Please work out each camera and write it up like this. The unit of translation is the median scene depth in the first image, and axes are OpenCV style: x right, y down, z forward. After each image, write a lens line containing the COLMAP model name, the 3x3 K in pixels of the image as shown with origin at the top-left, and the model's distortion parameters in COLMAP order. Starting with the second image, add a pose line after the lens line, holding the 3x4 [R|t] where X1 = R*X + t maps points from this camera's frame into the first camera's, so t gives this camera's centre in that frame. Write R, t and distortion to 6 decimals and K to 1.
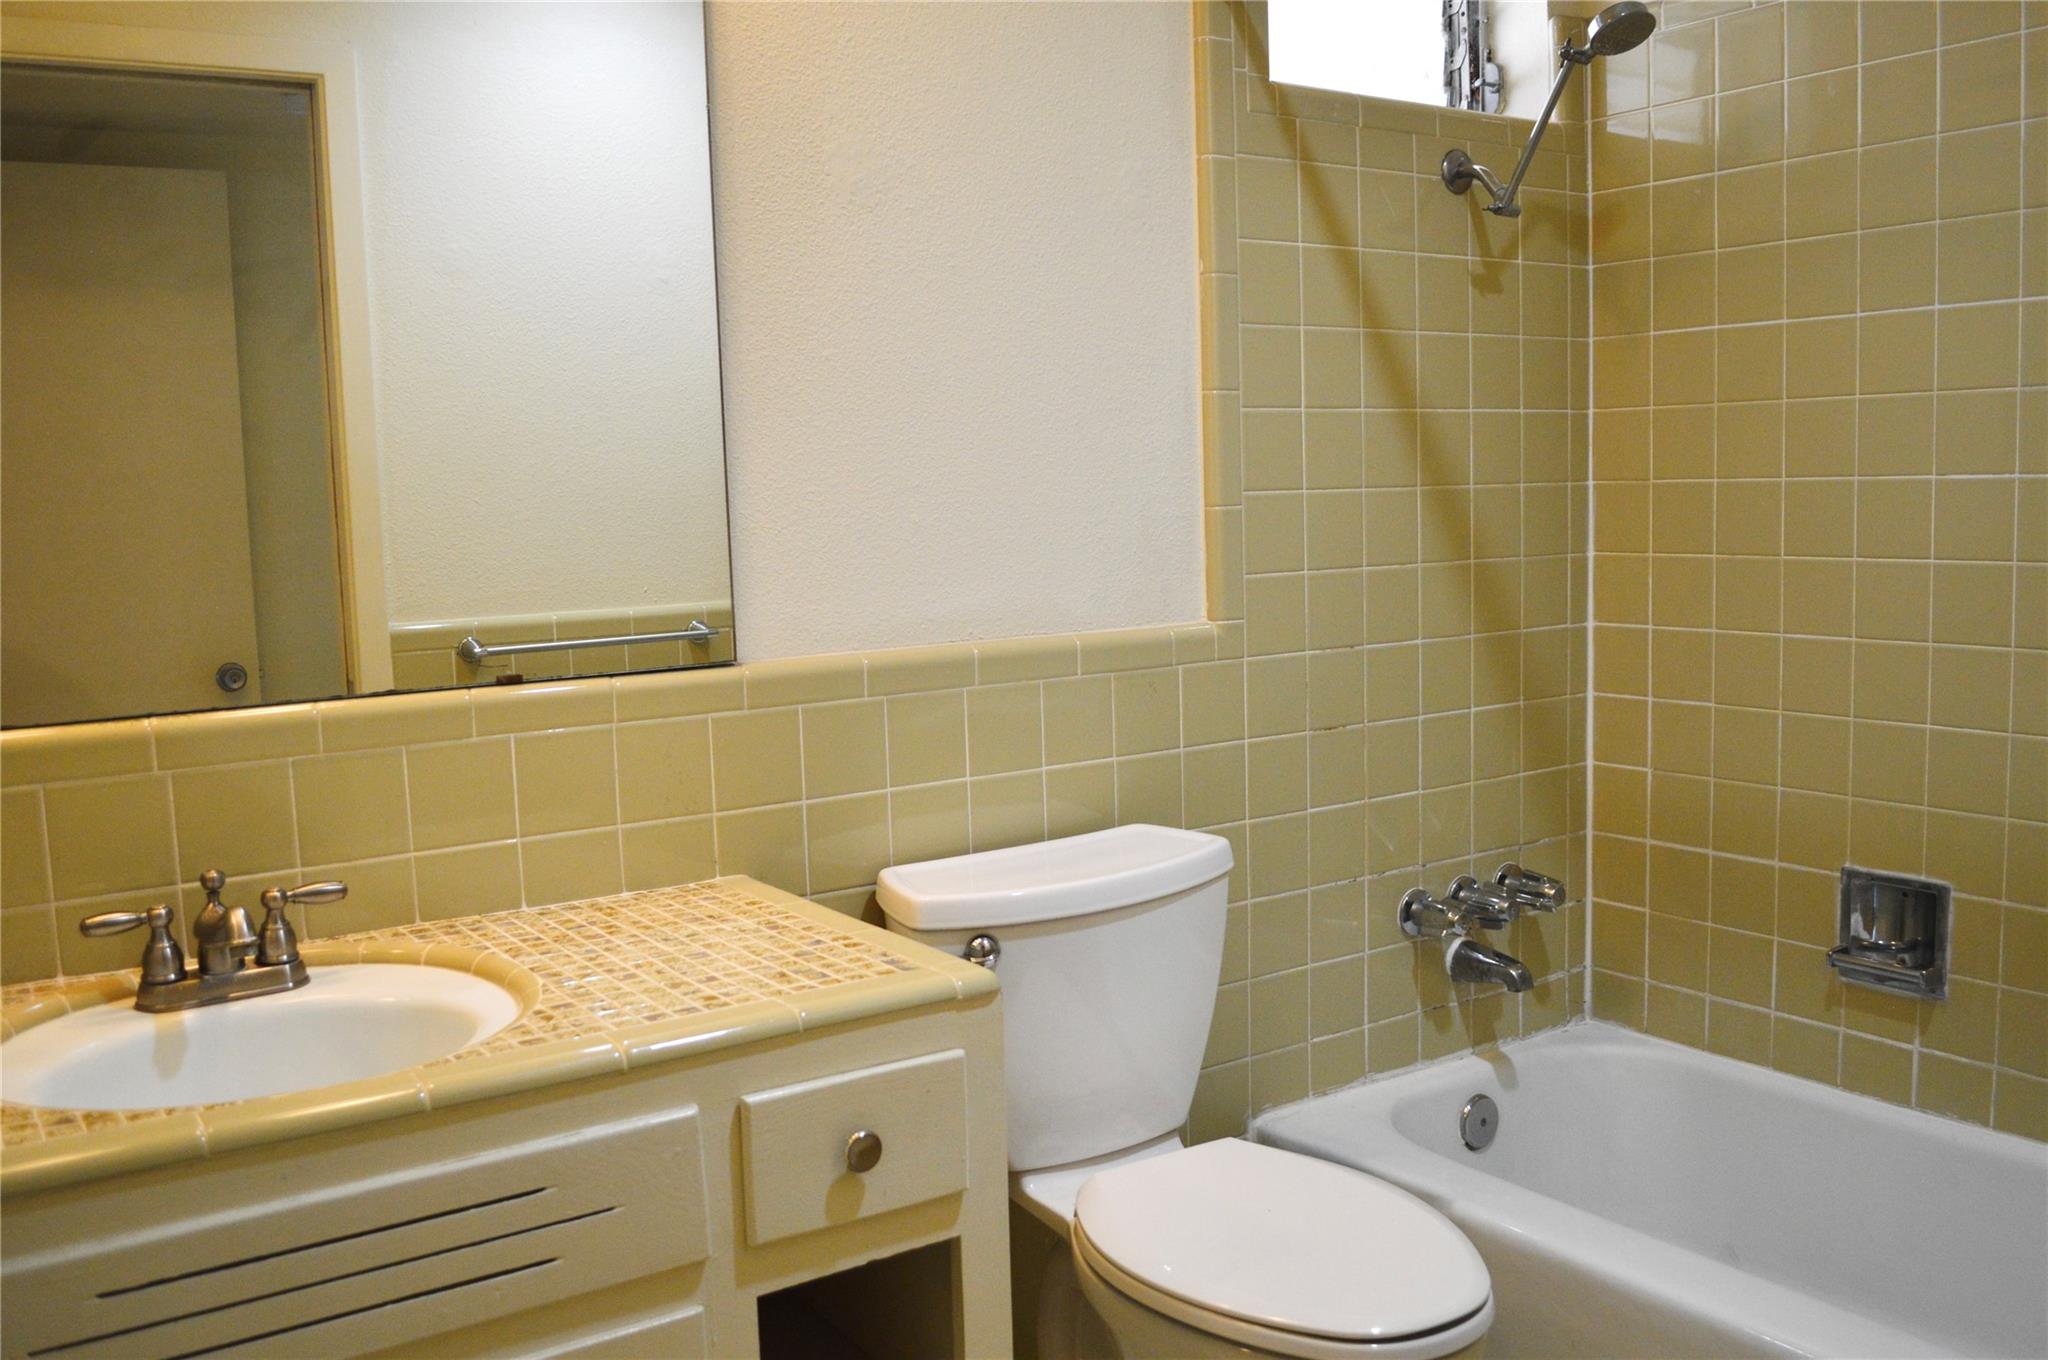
lens RADIAL K [[1736.4, 0, 1024.0], [0, 1736.4, 680.0], [0, 0, 1]] dist [-0.078268, 0.006678]
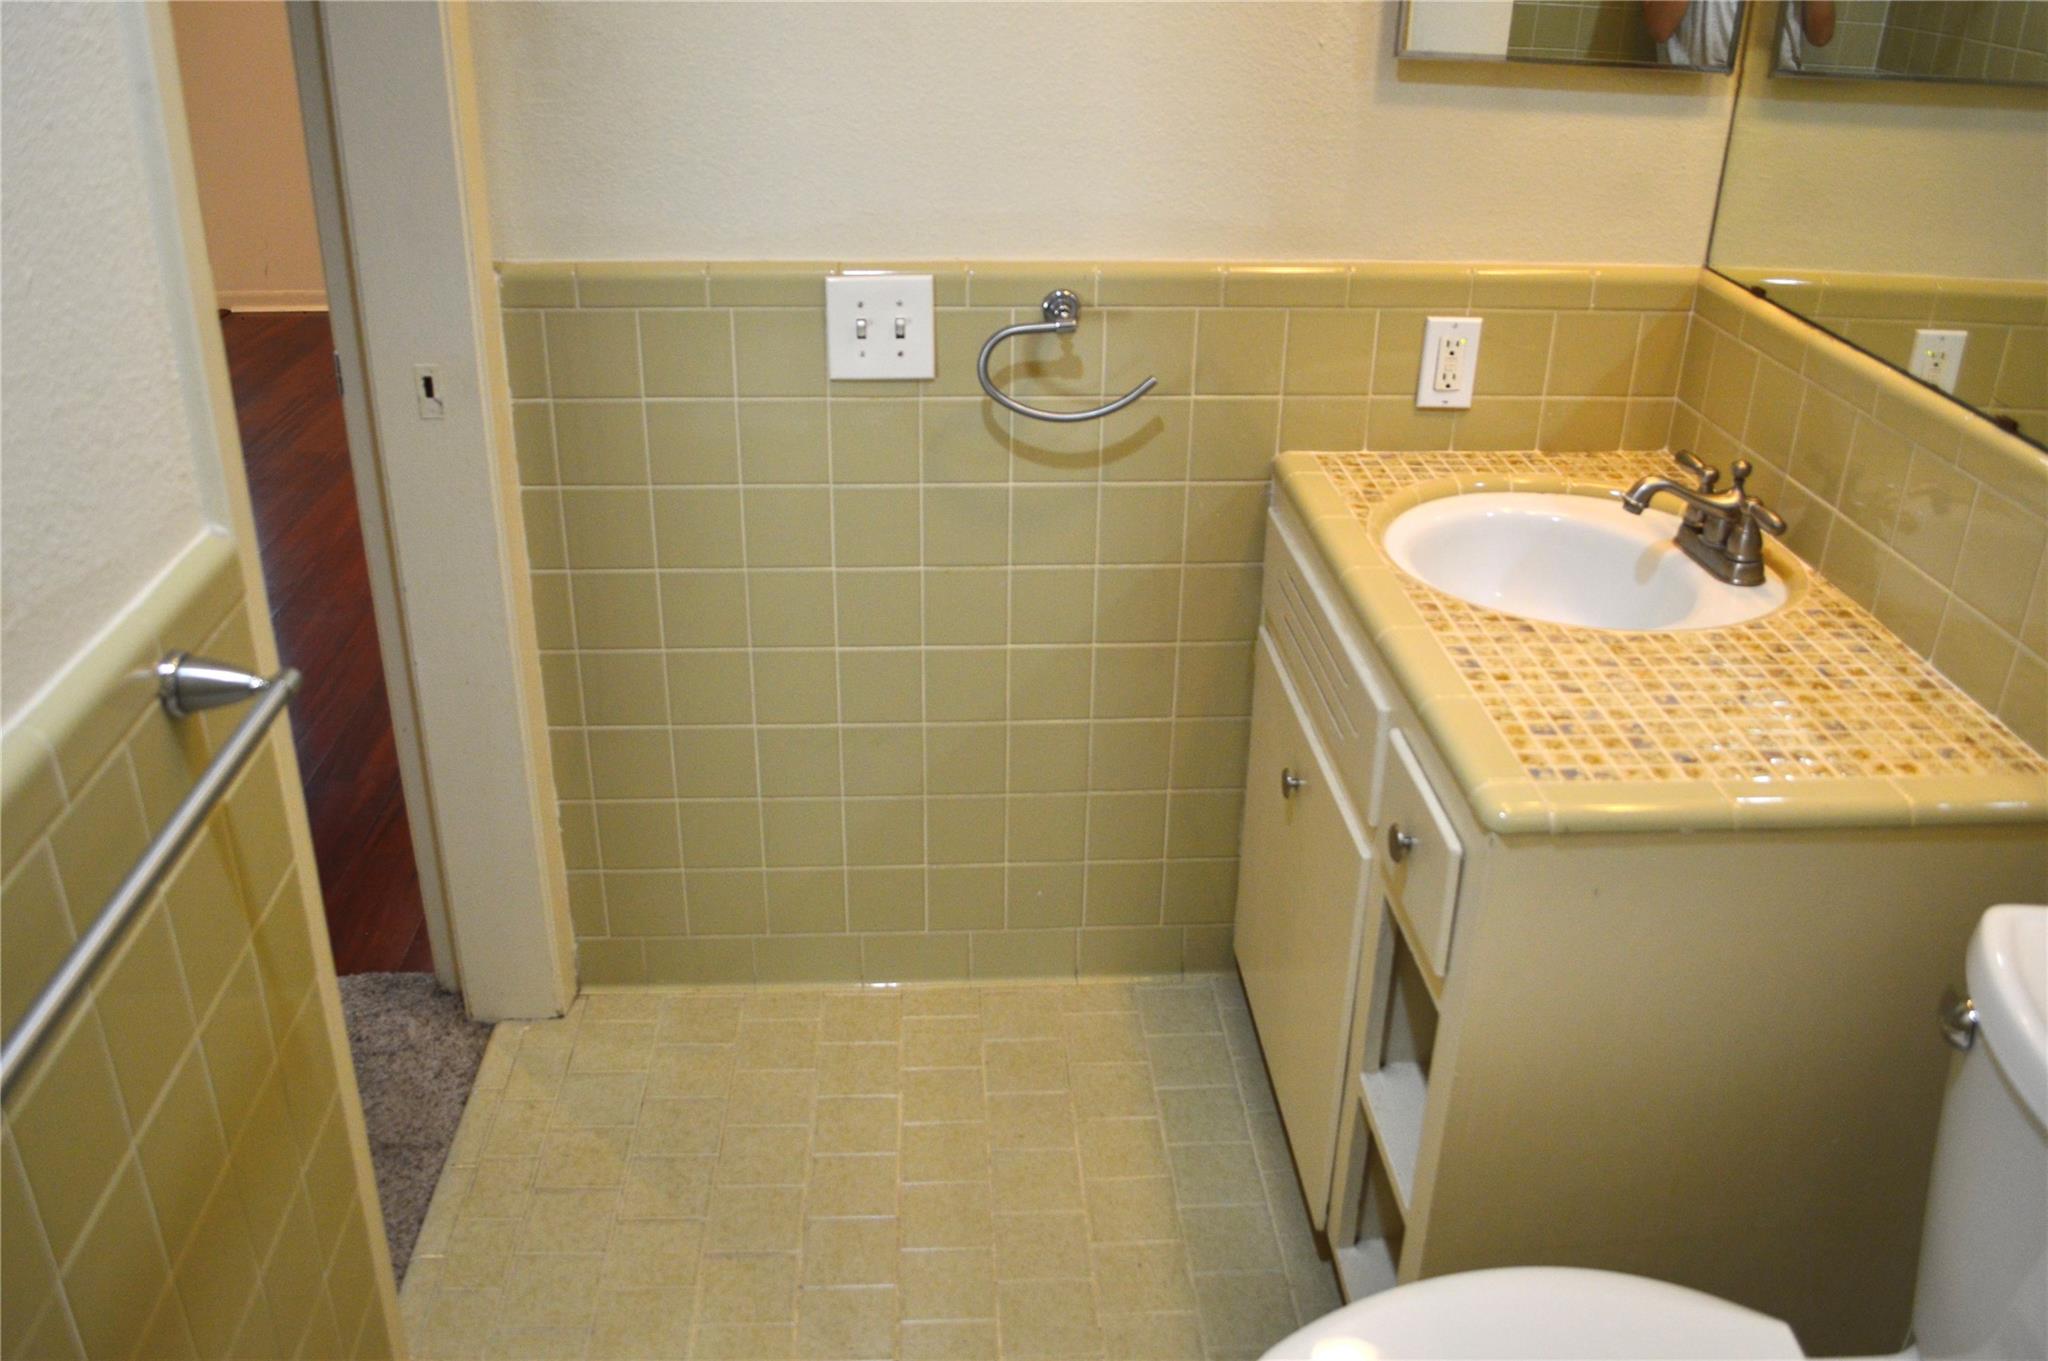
lens RADIAL K [[1736.4, 0, 1024.0], [0, 1736.4, 680.5], [0, 0, 1]] dist [-0.078268, 0.006678]
pose [[-0.505444, 0.394891, -0.767194, 0.762961], [-0.100446, 0.856157, 0.506858, -0.316056], [0.856993, 0.333251, -0.393074, 1.123443]]
